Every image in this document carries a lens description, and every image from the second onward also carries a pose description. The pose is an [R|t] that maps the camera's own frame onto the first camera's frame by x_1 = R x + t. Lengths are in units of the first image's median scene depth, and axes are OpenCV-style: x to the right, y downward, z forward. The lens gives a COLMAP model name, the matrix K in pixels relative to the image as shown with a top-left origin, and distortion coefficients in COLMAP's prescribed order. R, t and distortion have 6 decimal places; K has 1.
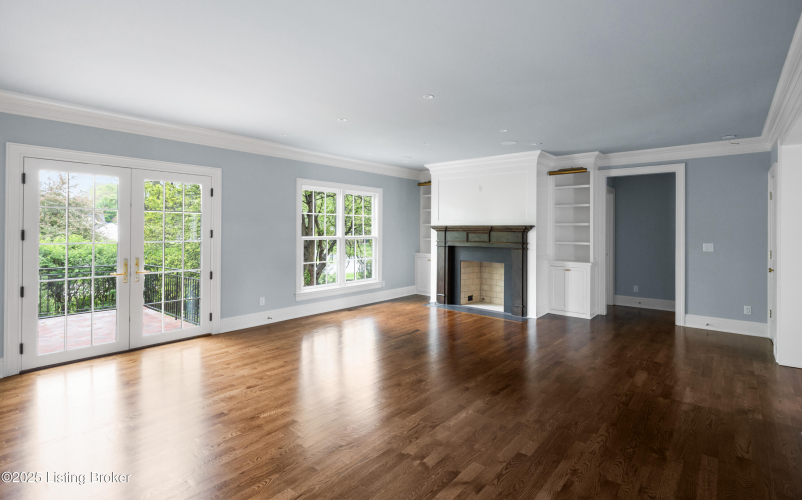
lens RADIAL K [[383.1, 0, 401.2], [0, 383.1, 225.9], [0, 0, 1]] dist [0.004578, 0.000393]
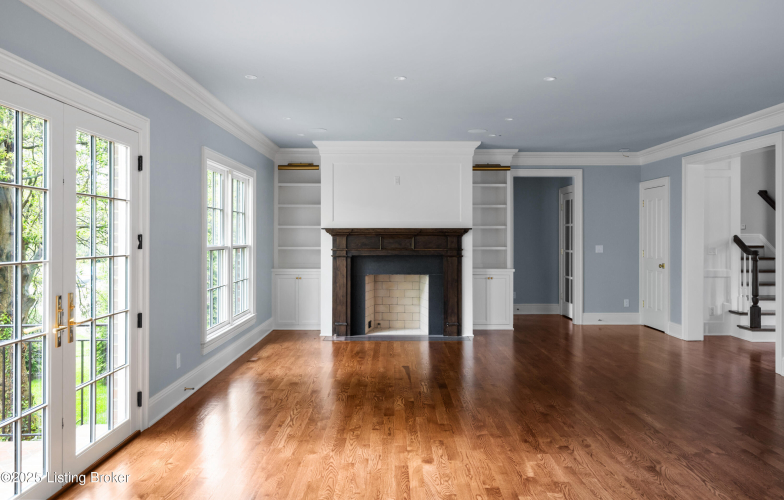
lens RADIAL K [[562.1, 0, 392.1], [0, 562.1, 235.4], [0, 0, 1]] dist [0.000337, 0.000442]
pose [[0.763162, -0.004460, 0.646192, -0.585473], [-0.001299, 0.999964, 0.008436, 0.004405], [-0.646206, -0.007277, 0.763128, 0.148900]]
